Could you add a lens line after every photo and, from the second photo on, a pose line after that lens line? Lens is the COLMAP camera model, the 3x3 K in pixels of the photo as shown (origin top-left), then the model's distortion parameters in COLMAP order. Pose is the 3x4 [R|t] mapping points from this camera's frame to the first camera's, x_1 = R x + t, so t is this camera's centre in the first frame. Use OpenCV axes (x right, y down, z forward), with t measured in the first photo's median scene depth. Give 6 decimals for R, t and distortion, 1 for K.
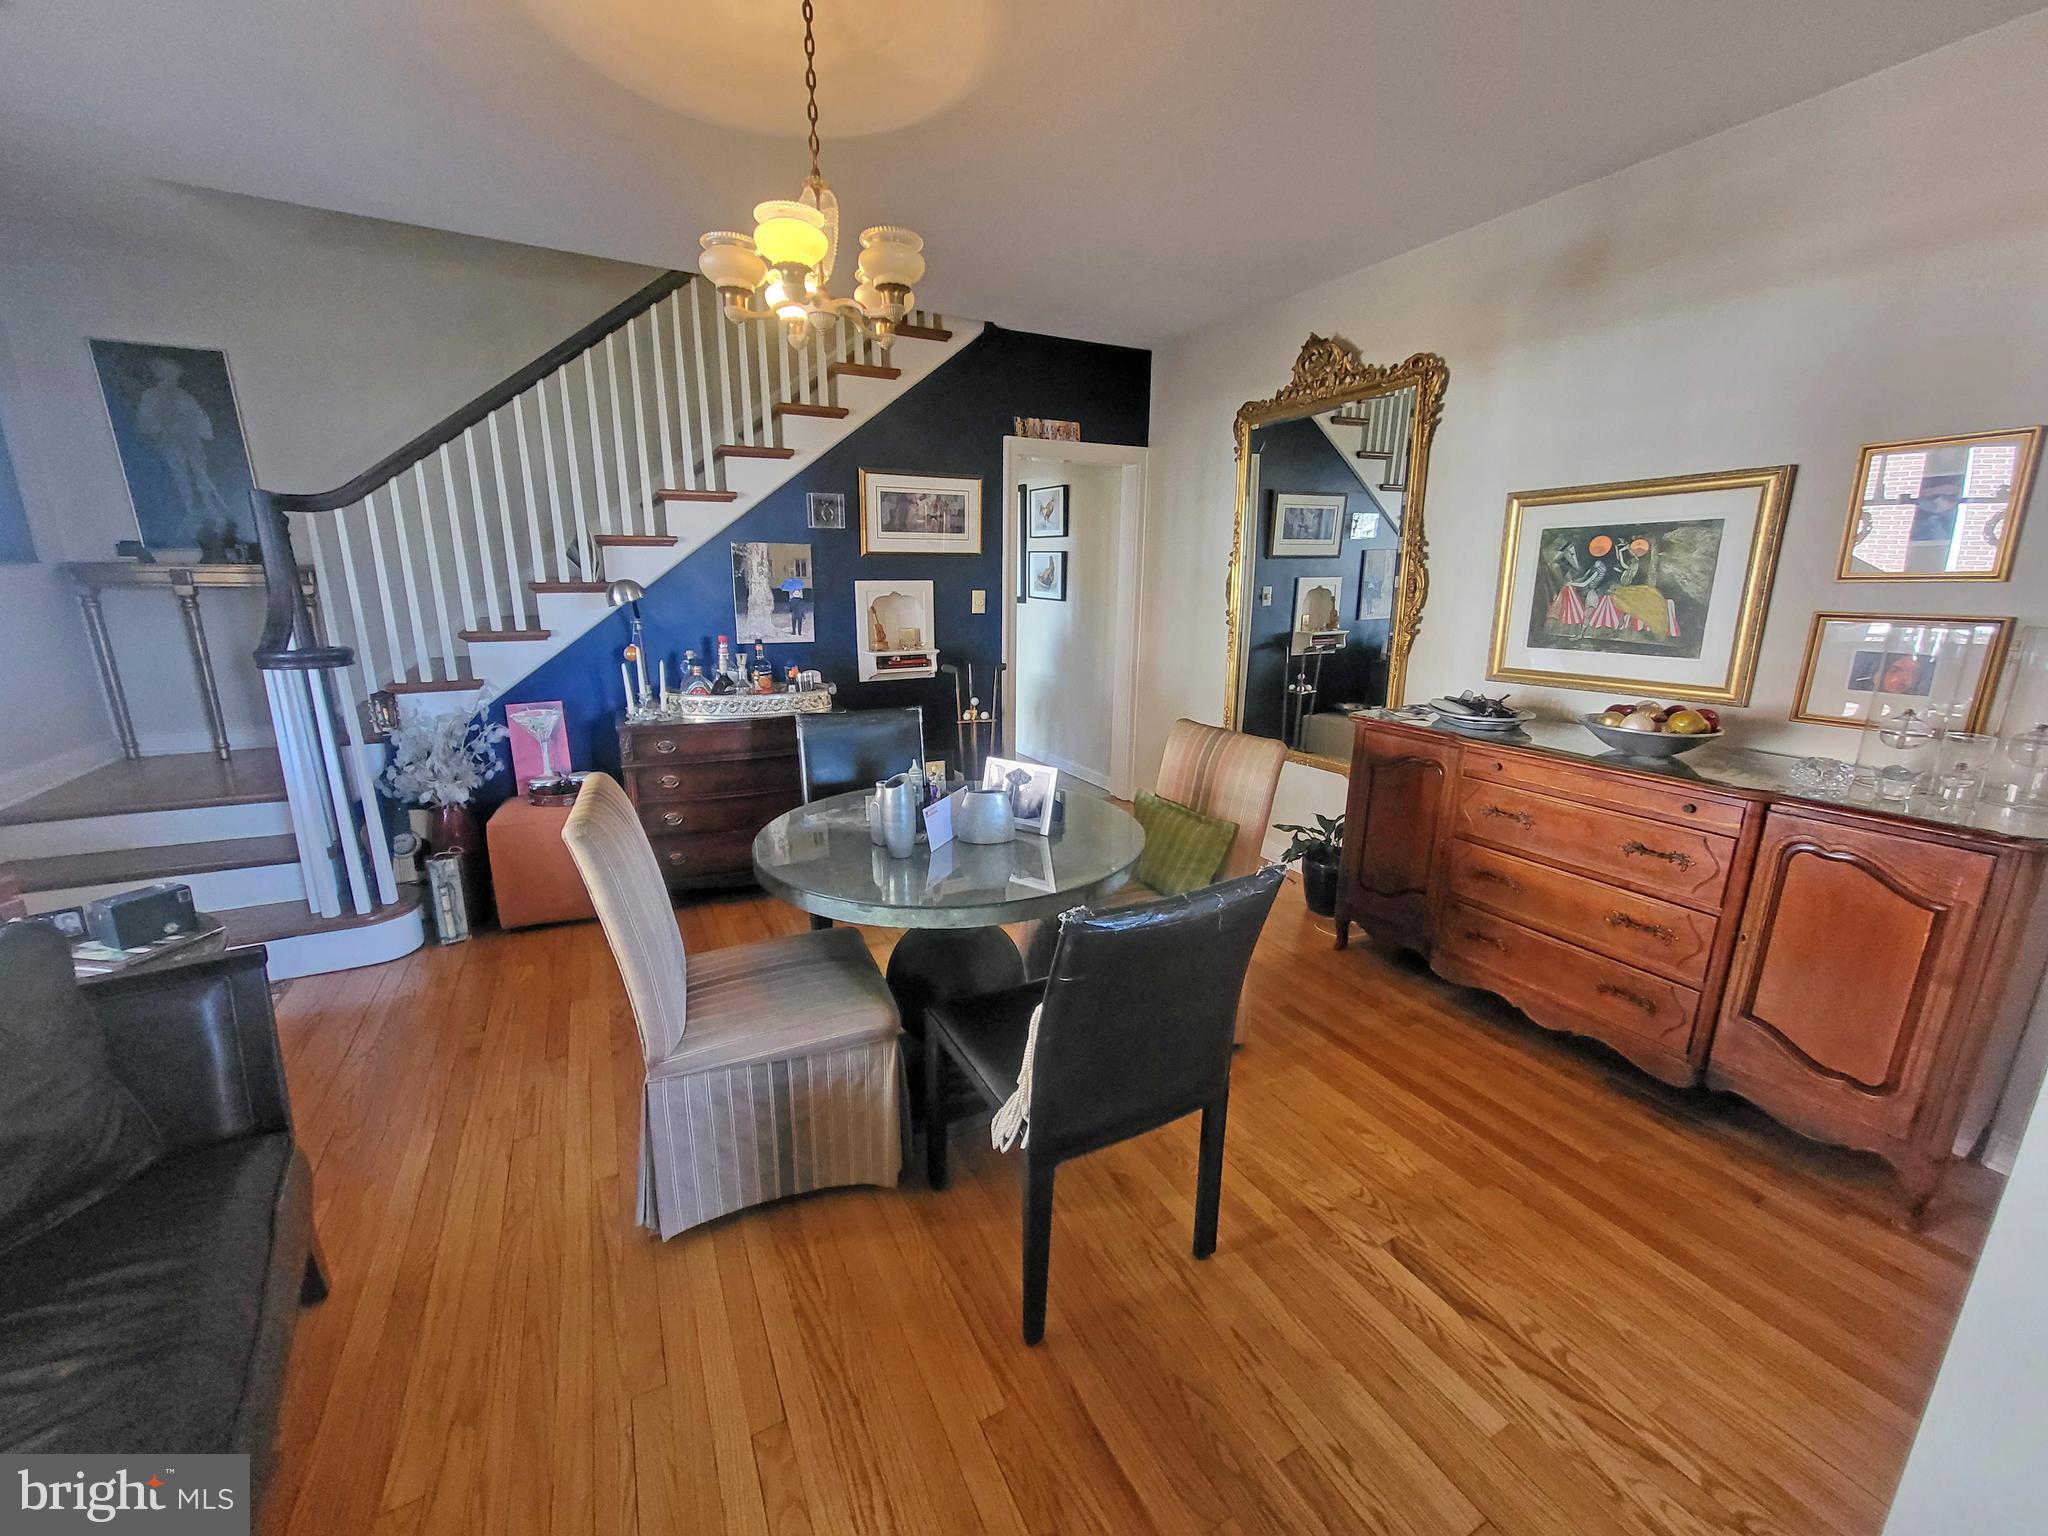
lens RADIAL K [[818.6, 0, 1030.2], [0, 818.6, 767.6], [0, 0, 1]] dist [0.001186, -0.000058]
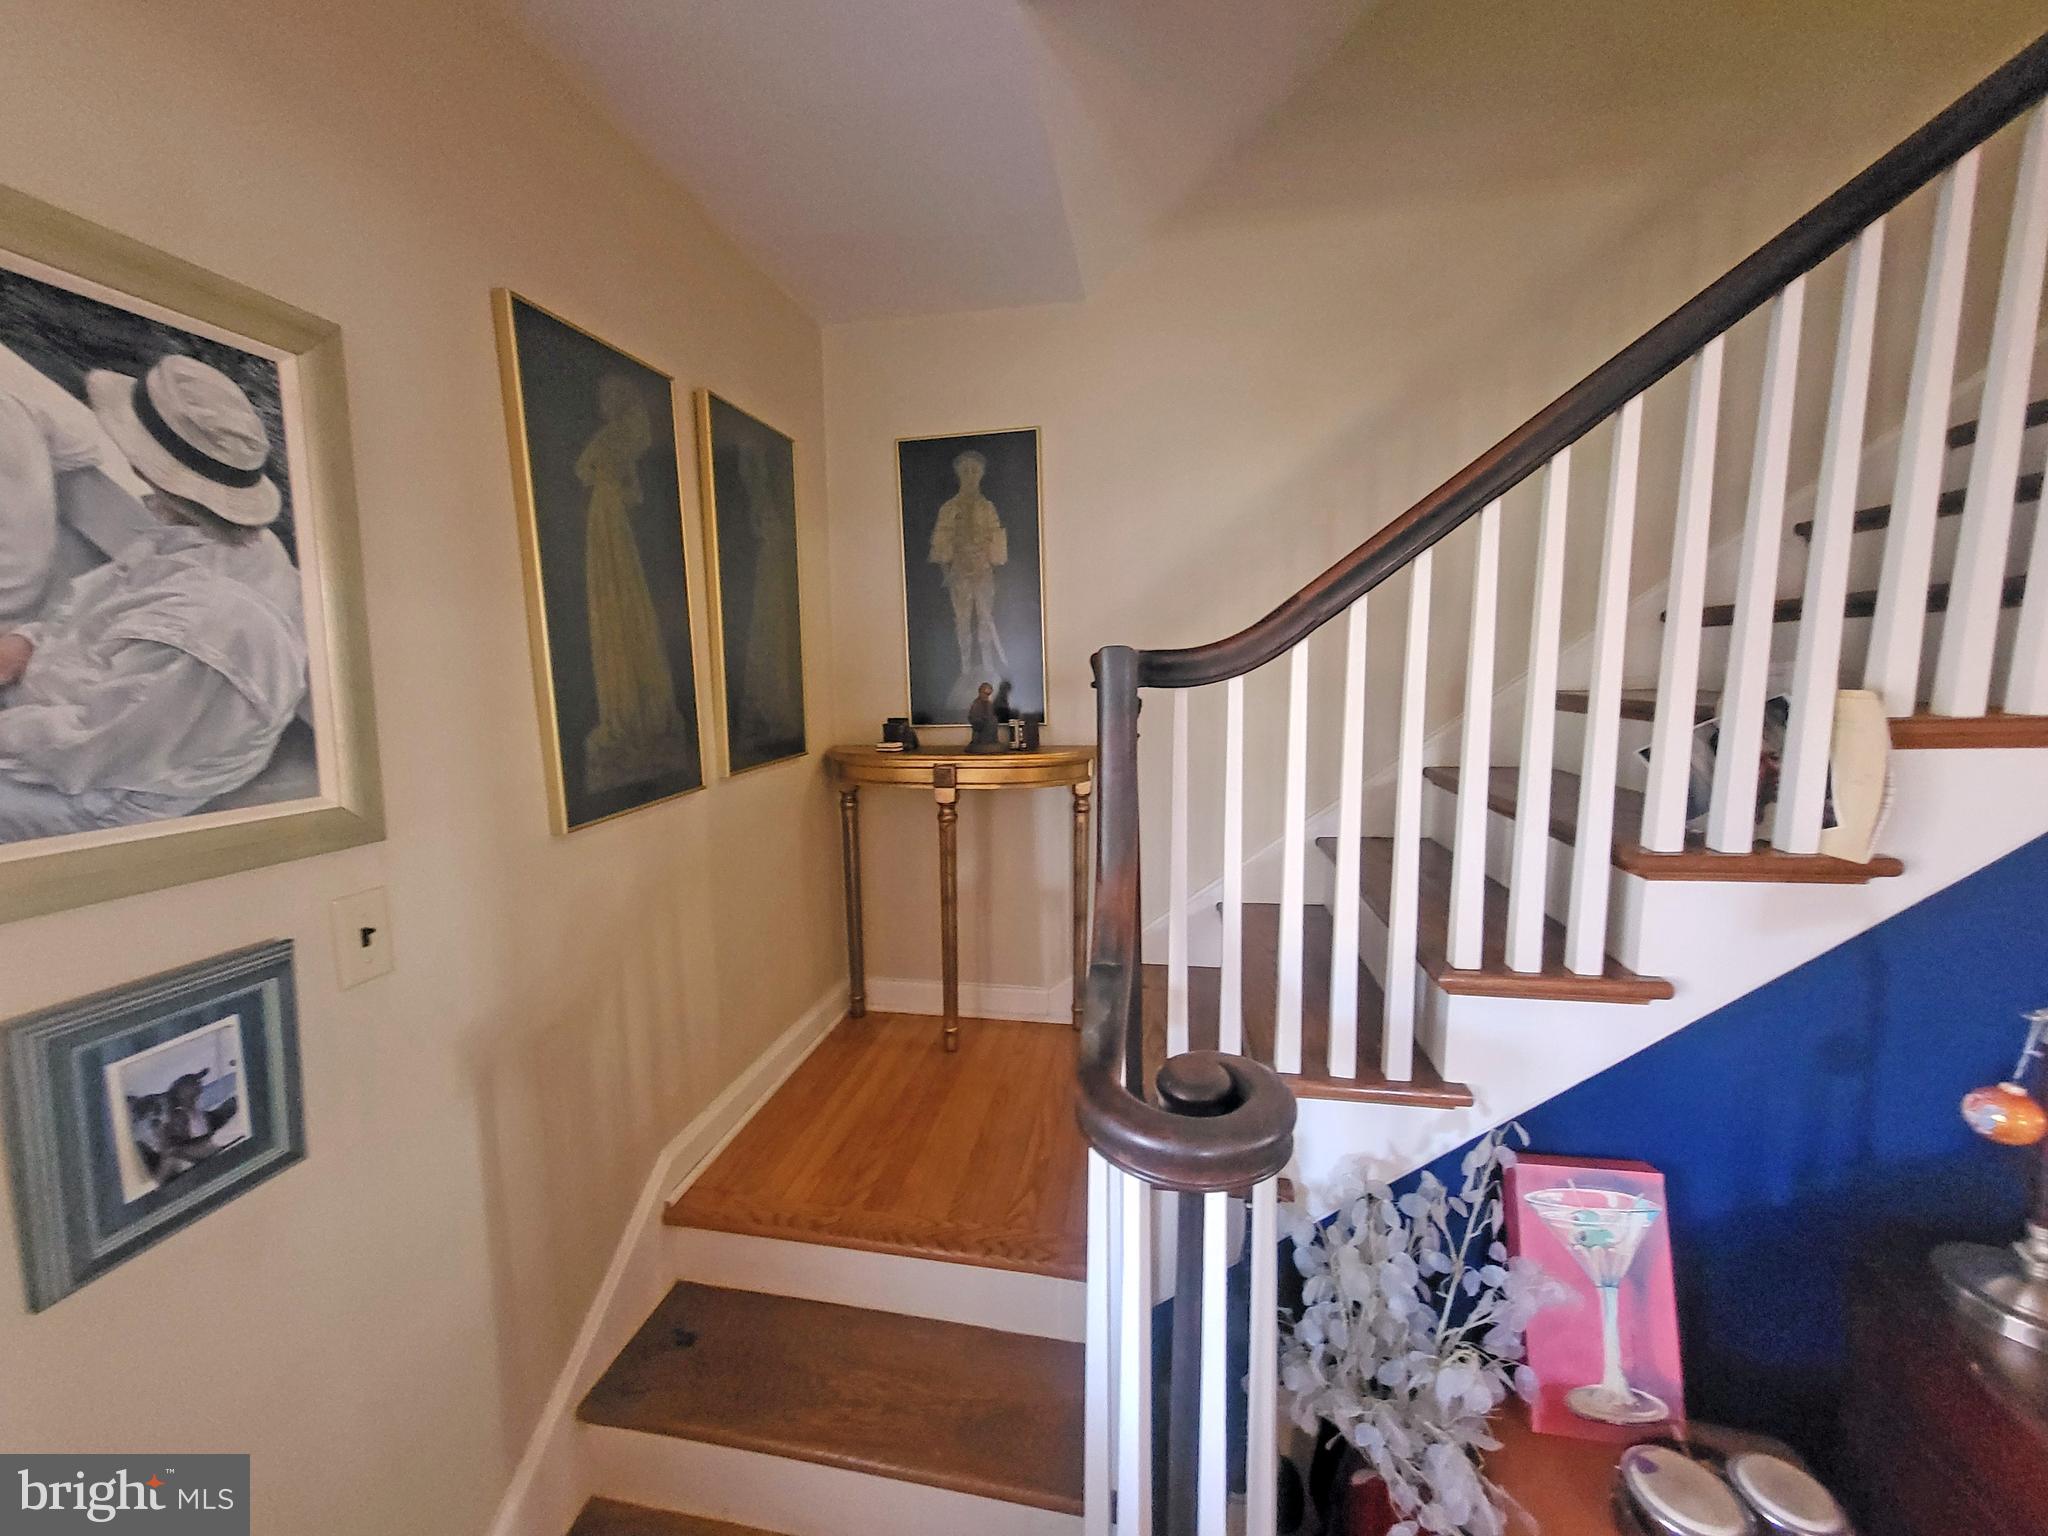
lens RADIAL K [[818.6, 0, 1019.7], [0, 818.6, 770.5], [0, 0, 1]] dist [0.001186, -0.000058]
pose [[0.775044, 0.055724, -0.629446, -0.584750], [-0.128516, 0.989186, -0.070672, -0.197542], [0.618701, 0.135668, 0.773824, 0.538297]]
